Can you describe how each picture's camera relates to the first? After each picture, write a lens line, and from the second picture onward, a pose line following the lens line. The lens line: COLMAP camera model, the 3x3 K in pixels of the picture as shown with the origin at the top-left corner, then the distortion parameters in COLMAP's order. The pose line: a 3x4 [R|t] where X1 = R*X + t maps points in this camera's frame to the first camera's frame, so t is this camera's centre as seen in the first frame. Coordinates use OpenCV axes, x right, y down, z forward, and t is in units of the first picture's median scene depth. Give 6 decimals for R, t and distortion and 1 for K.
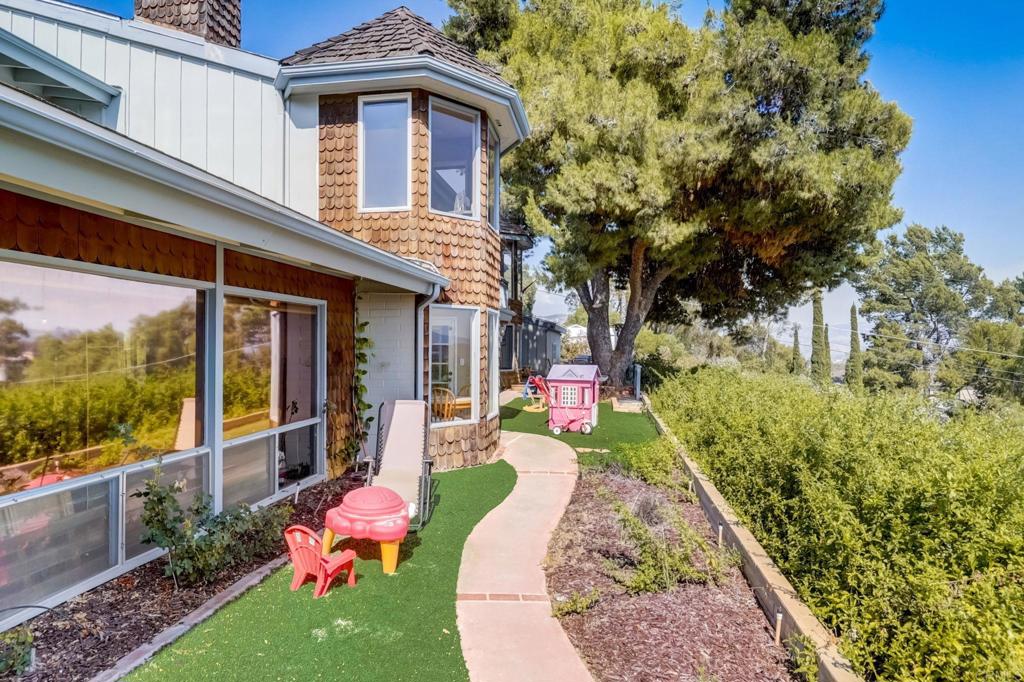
lens RADIAL K [[509.8, 0, 512.0], [0, 509.8, 341.0], [0, 0, 1]] dist [0.001946, 0.000176]
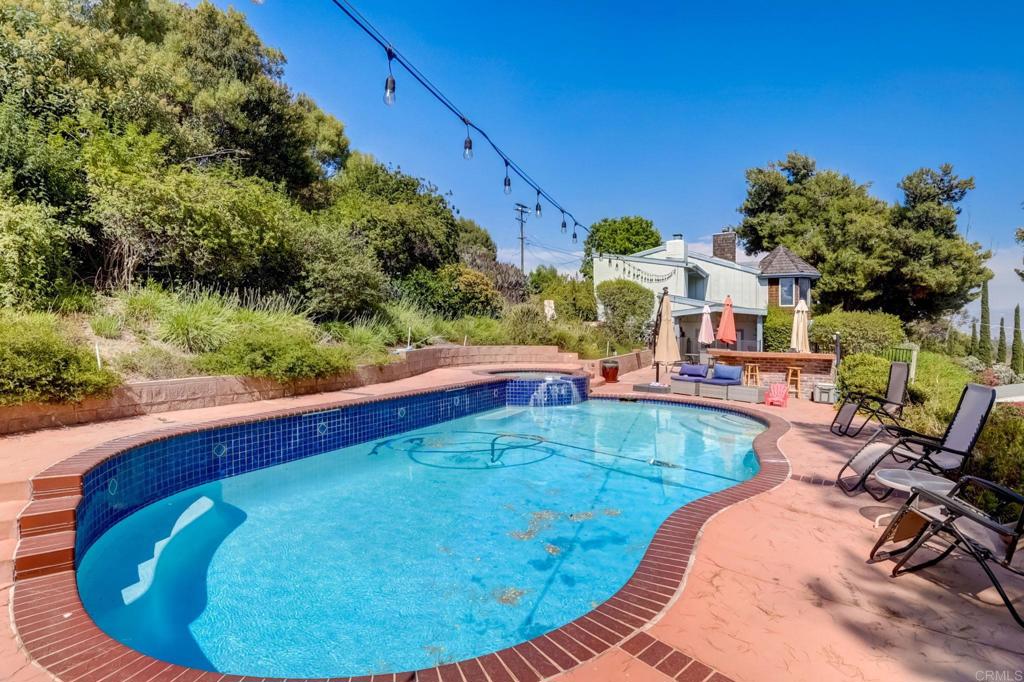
lens RADIAL K [[509.8, 0, 512.0], [0, 509.8, 341.0], [0, 0, 1]] dist [0.001946, 0.000176]
pose [[0.957507, -0.007435, -0.288313, -0.762614], [0.013125, 0.999755, 0.017807, -0.051976], [0.288110, -0.020834, 0.957371, -2.282666]]
